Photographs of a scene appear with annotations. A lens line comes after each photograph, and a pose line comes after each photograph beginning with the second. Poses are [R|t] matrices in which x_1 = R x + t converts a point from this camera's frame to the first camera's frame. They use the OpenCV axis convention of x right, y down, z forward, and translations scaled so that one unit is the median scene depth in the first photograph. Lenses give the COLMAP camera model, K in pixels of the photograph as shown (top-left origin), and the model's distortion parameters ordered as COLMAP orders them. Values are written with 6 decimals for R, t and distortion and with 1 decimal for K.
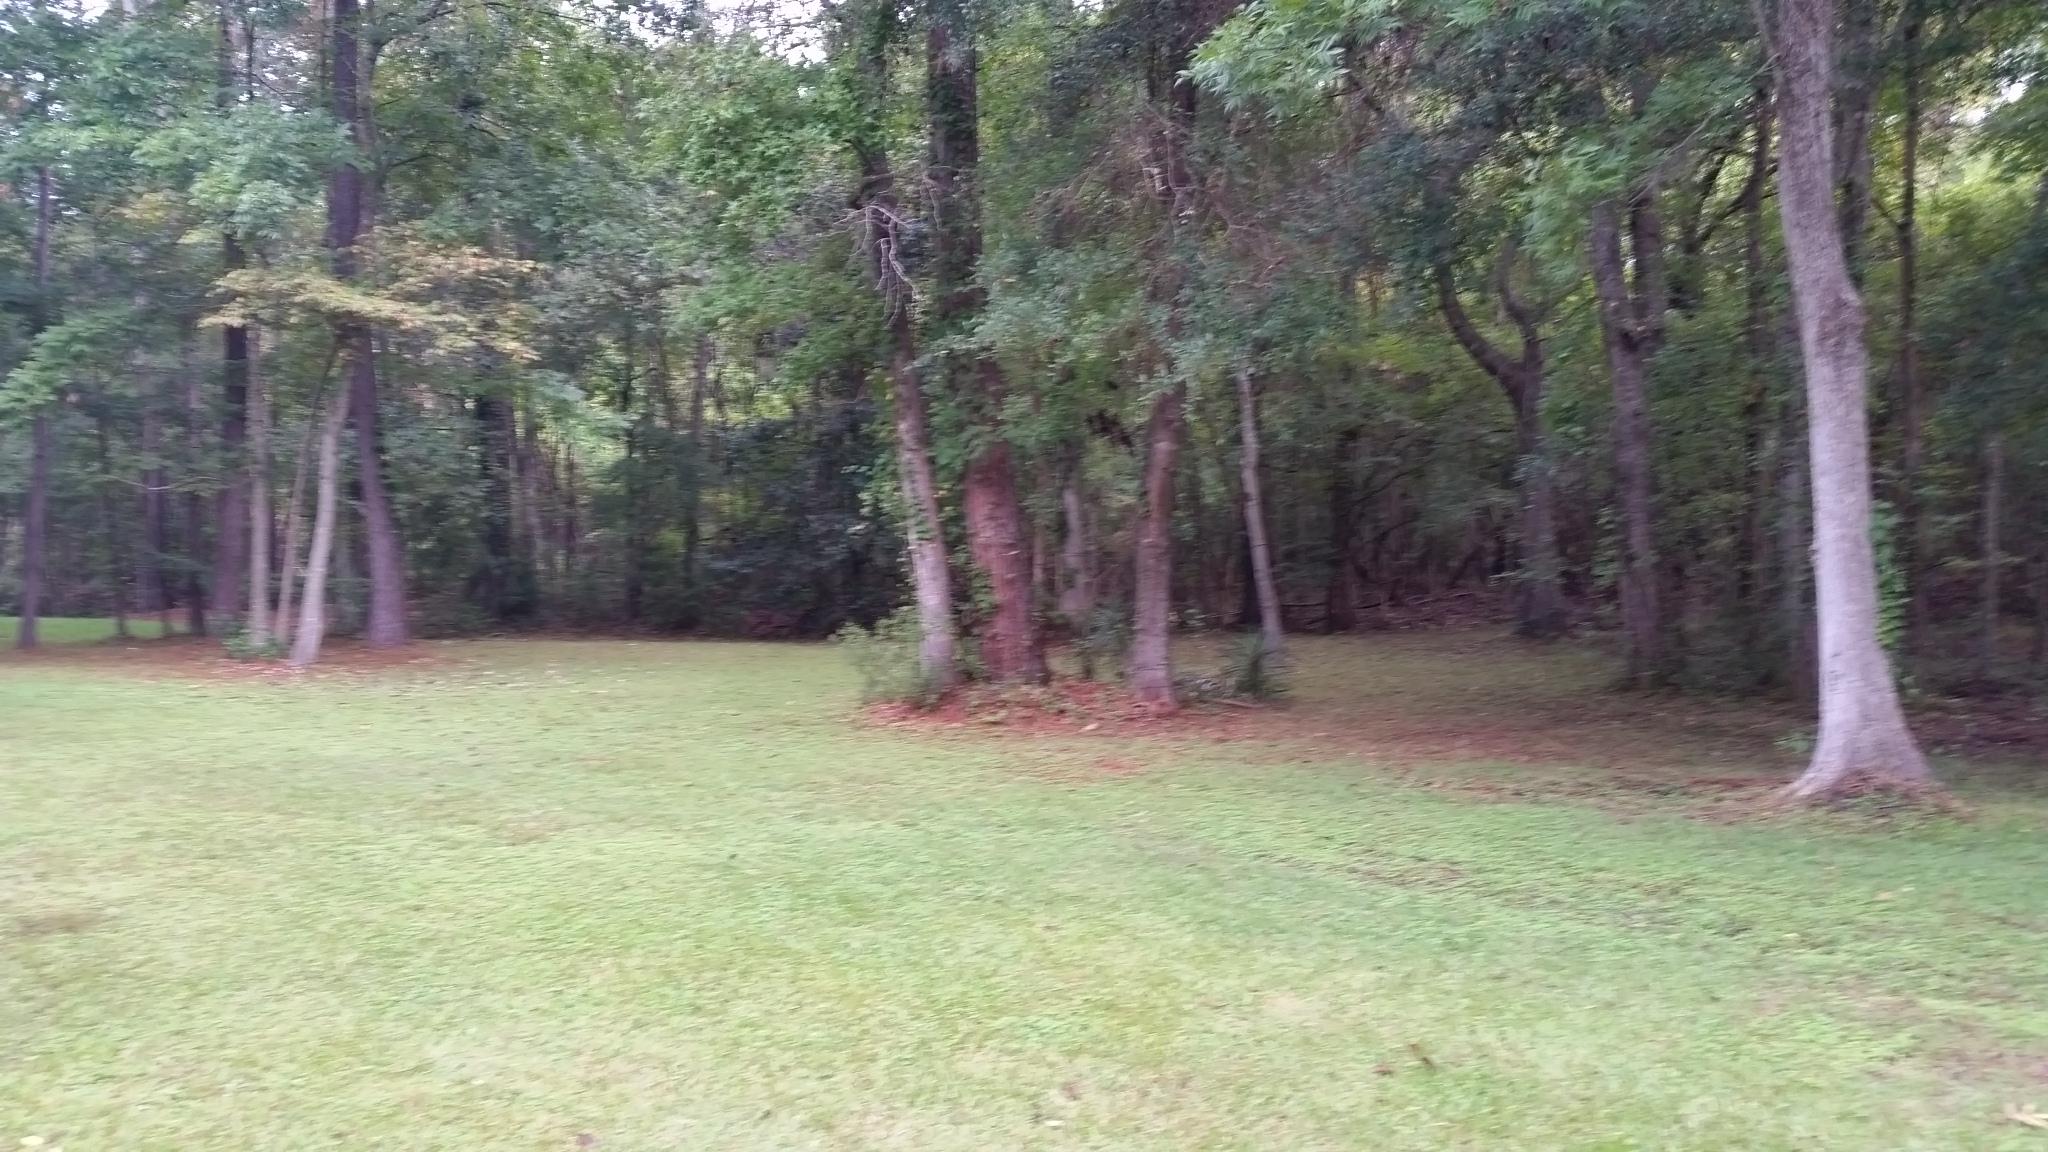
lens RADIAL K [[1671.5, 0, 1007.7], [0, 1671.5, 582.2], [0, 0, 1]] dist [0.096023, -0.137402]
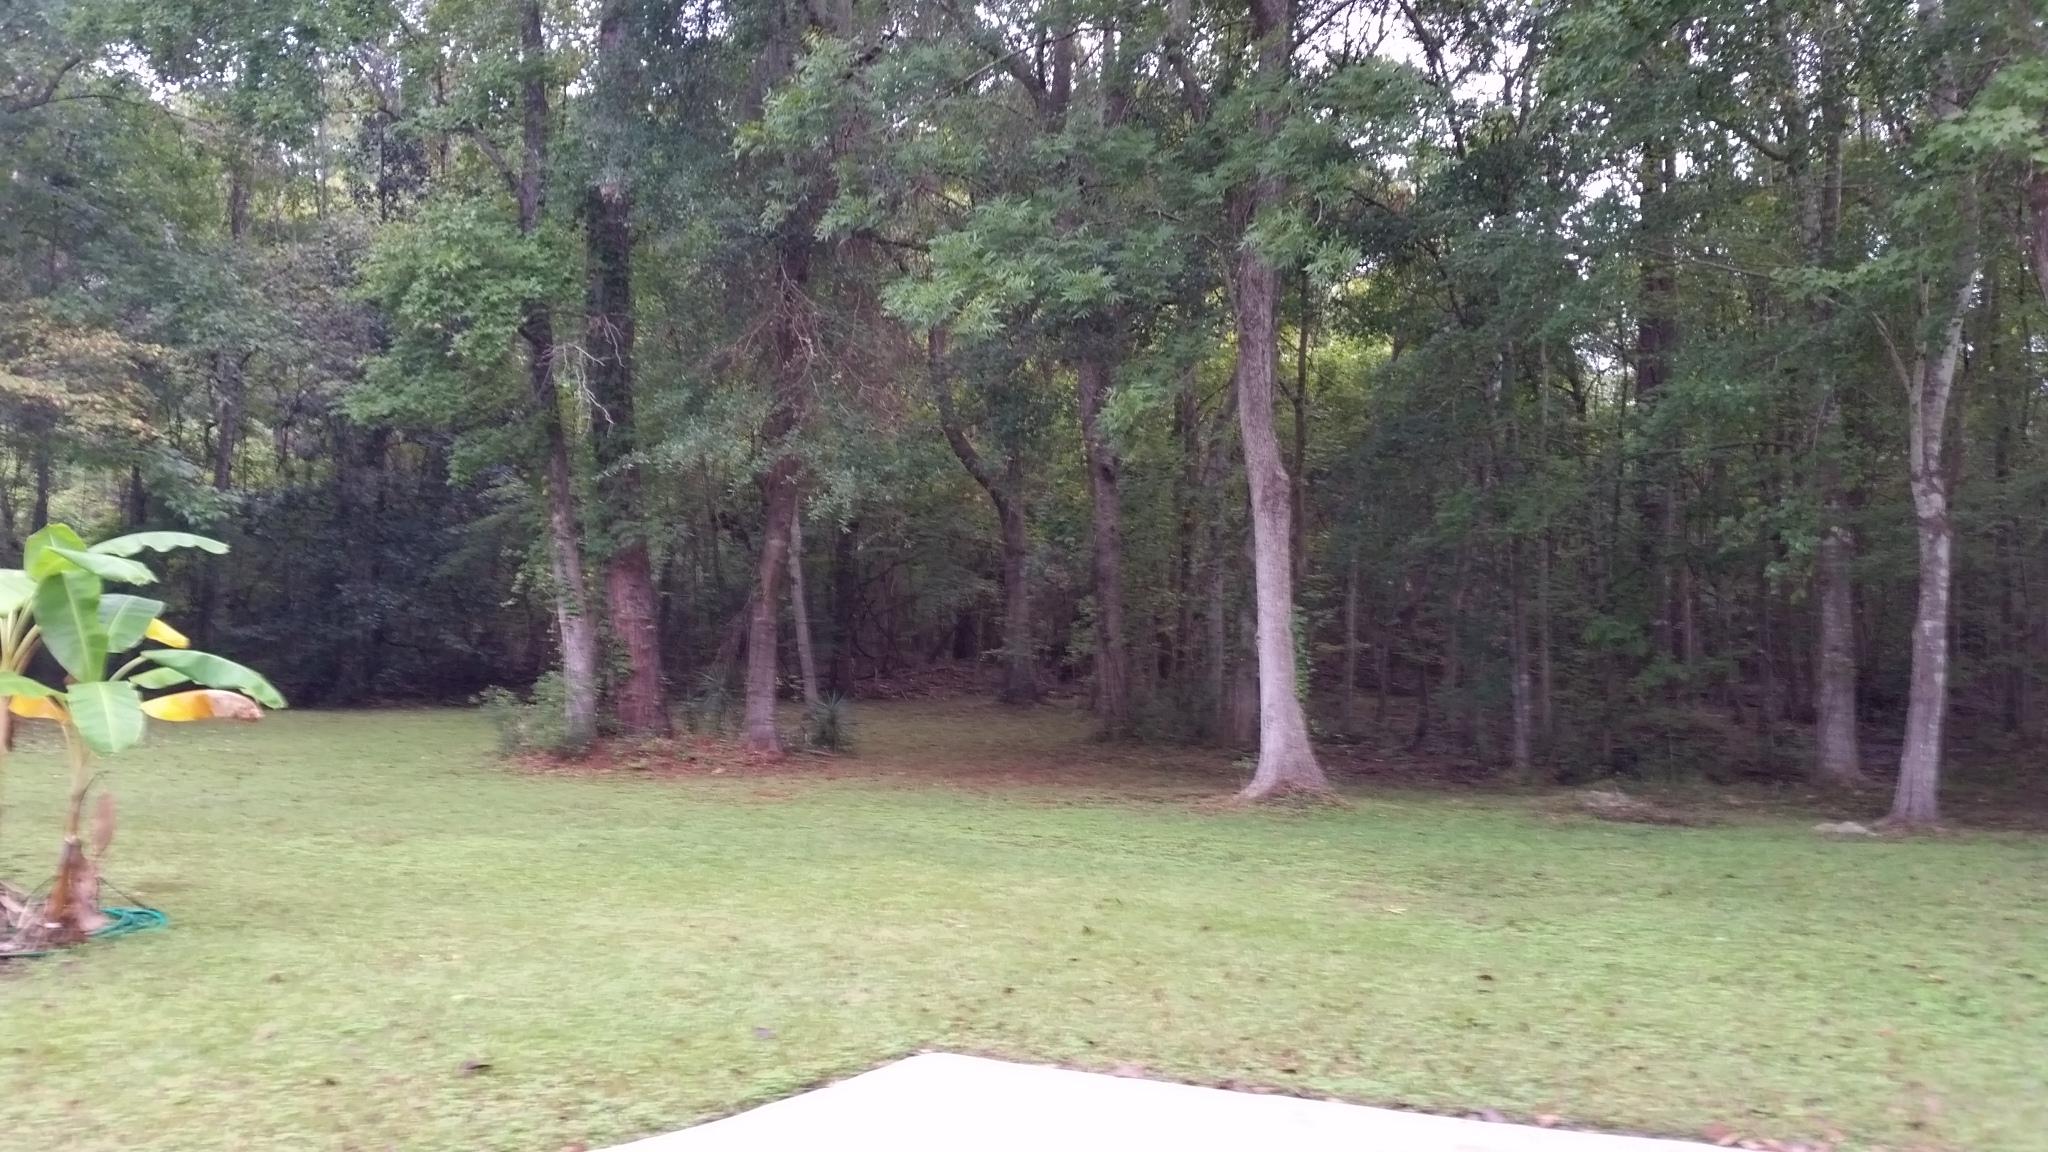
lens RADIAL K [[1671.5, 0, 1023.8], [0, 1671.5, 582.2], [0, 0, 1]] dist [0.096023, -0.137402]
pose [[0.941054, 0.027587, 0.337129, -0.151287], [-0.012452, 0.998819, -0.046974, 0.003470], [-0.338026, 0.040007, 0.940286, -0.225871]]
